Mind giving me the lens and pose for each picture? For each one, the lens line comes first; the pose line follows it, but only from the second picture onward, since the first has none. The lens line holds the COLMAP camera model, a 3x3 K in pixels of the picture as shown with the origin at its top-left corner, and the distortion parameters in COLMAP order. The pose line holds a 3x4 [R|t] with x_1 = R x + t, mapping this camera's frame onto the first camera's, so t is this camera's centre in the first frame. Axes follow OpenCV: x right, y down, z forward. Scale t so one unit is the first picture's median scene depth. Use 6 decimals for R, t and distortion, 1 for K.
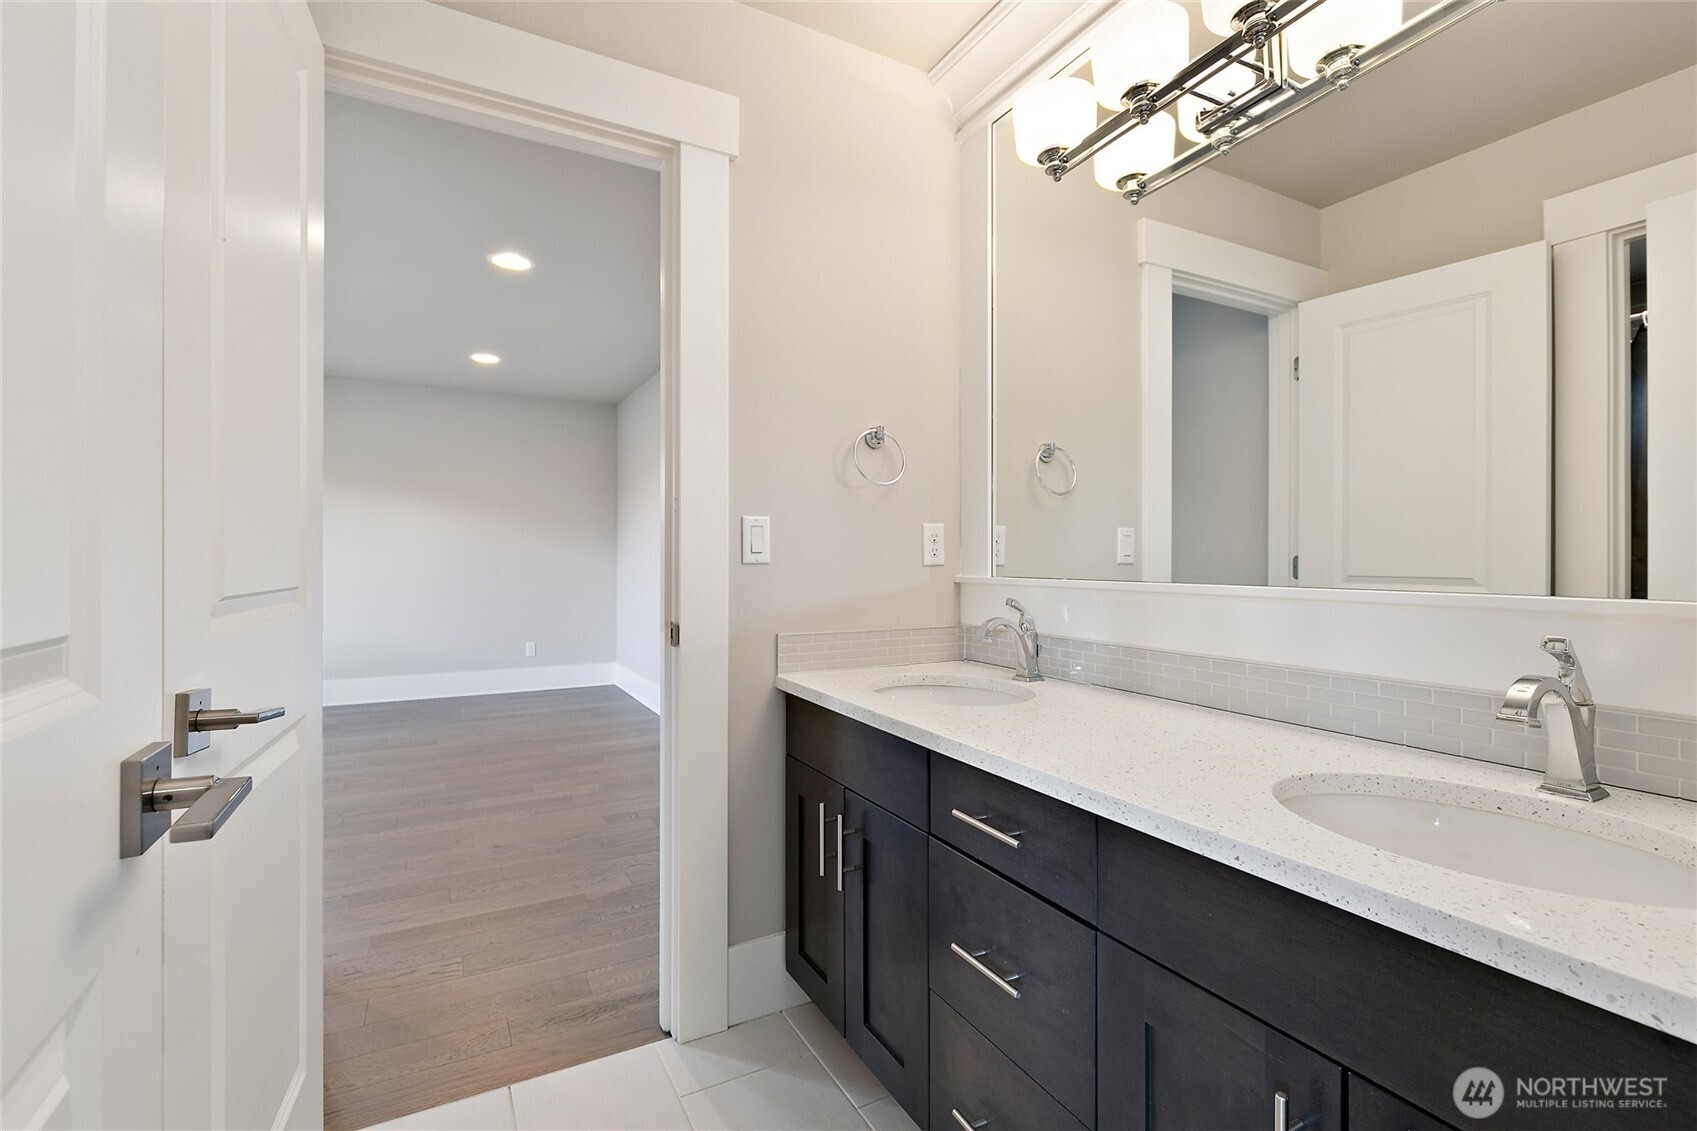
lens RADIAL K [[775.2, 0, 845.5], [0, 775.2, 559.9], [0, 0, 1]] dist [0.008719, -0.000970]
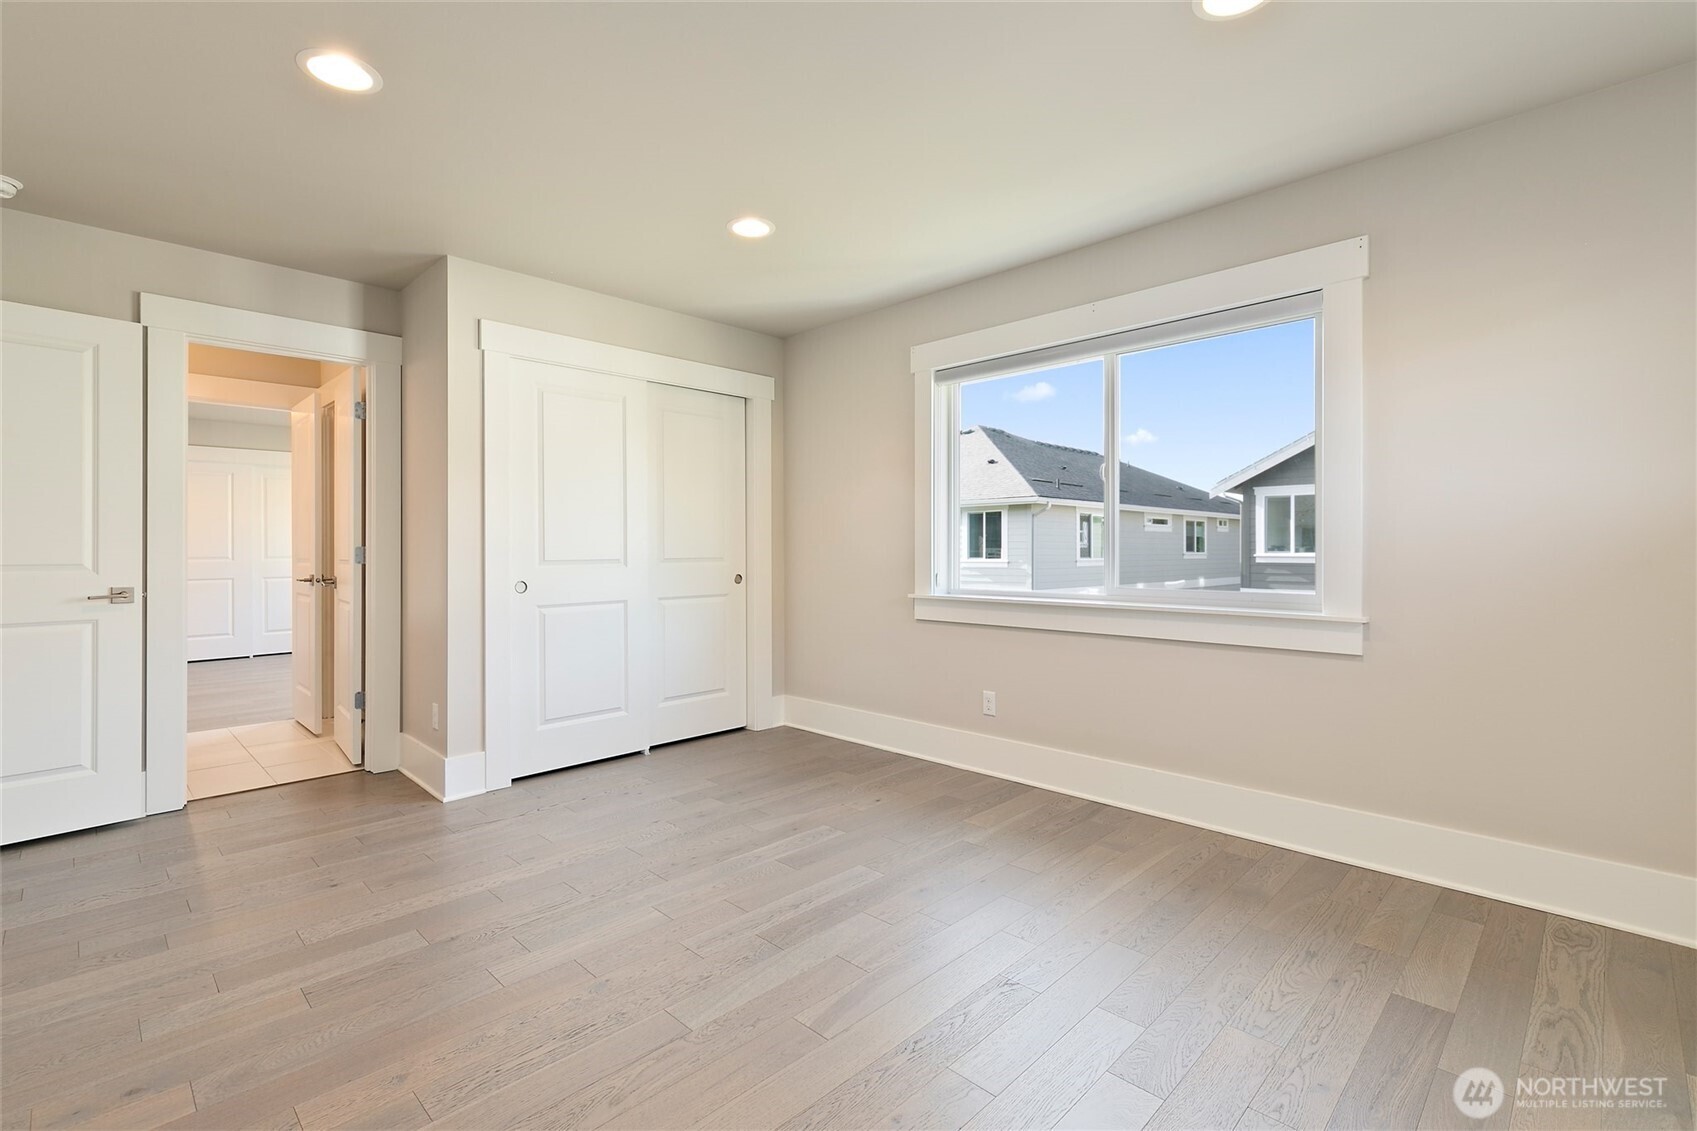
lens RADIAL K [[775.2, 0, 847.6], [0, 775.2, 556.4], [0, 0, 1]] dist [0.008719, -0.000970]
pose [[-0.958374, -0.003040, -0.285500, -0.620635], [-0.003635, 0.999992, 0.001555, -0.001147], [0.285493, 0.002528, -0.958377, 1.654242]]
